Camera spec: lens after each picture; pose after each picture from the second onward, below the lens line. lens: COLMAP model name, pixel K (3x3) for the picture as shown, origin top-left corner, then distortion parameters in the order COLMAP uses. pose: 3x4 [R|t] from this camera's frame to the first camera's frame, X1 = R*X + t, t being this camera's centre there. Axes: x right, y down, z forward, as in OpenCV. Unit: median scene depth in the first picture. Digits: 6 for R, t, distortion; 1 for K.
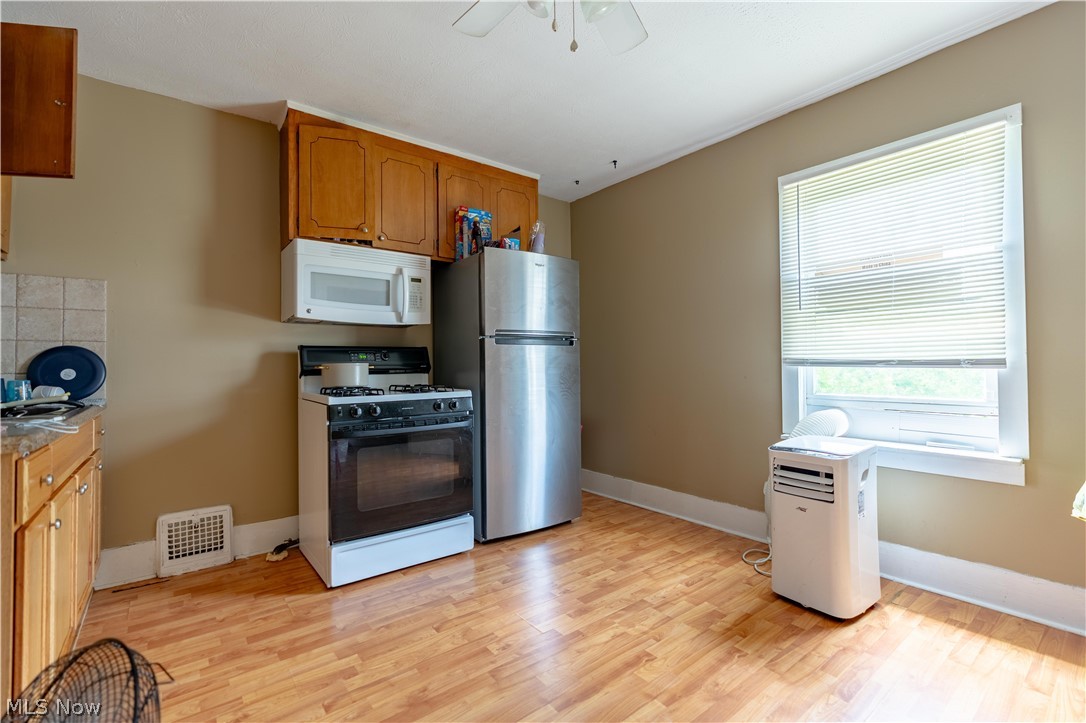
lens RADIAL K [[485.2, 0, 545.1], [0, 485.2, 361.9], [0, 0, 1]] dist [-0.007184, 0.003314]
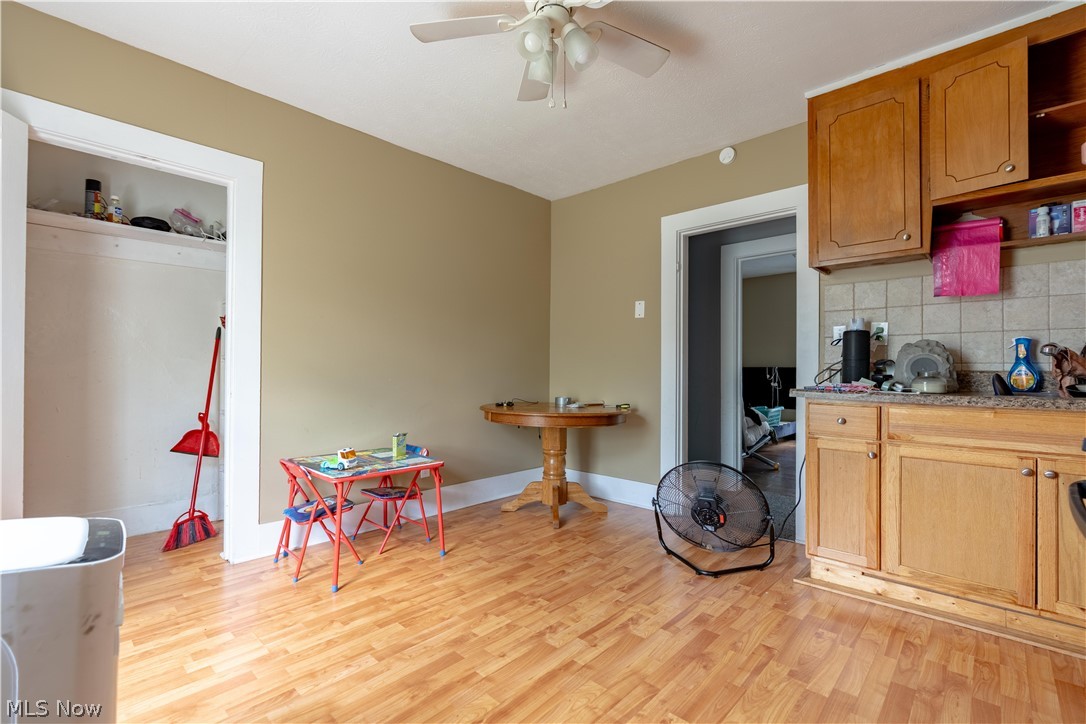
lens RADIAL K [[485.2, 0, 537.6], [0, 485.2, 363.7], [0, 0, 1]] dist [-0.007184, 0.003314]
pose [[-0.990116, 0.004602, -0.140179, 0.193194], [0.007242, 0.999806, -0.018324, 0.034728], [0.140067, -0.019158, -0.989957, 1.546729]]
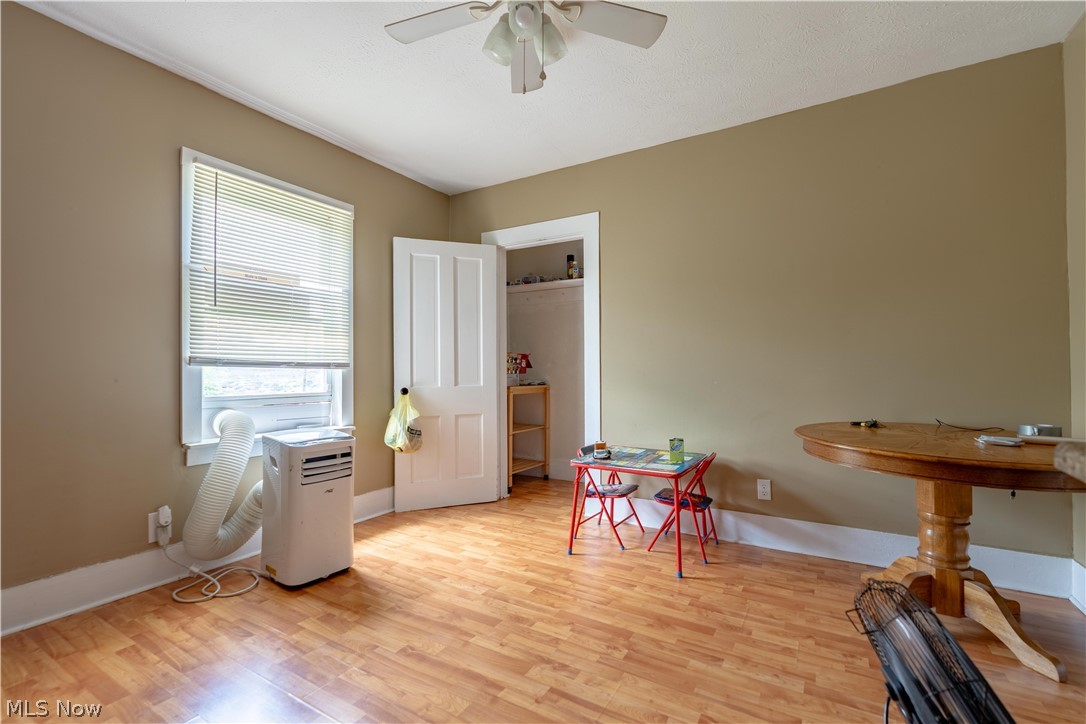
lens RADIAL K [[485.2, 0, 545.9], [0, 485.2, 363.9], [0, 0, 1]] dist [-0.007184, 0.003314]
pose [[-0.358698, 0.022008, 0.933194, -0.728331], [-0.001695, 0.999705, -0.024228, 0.032737], [-0.933452, -0.010272, -0.358555, 0.945666]]
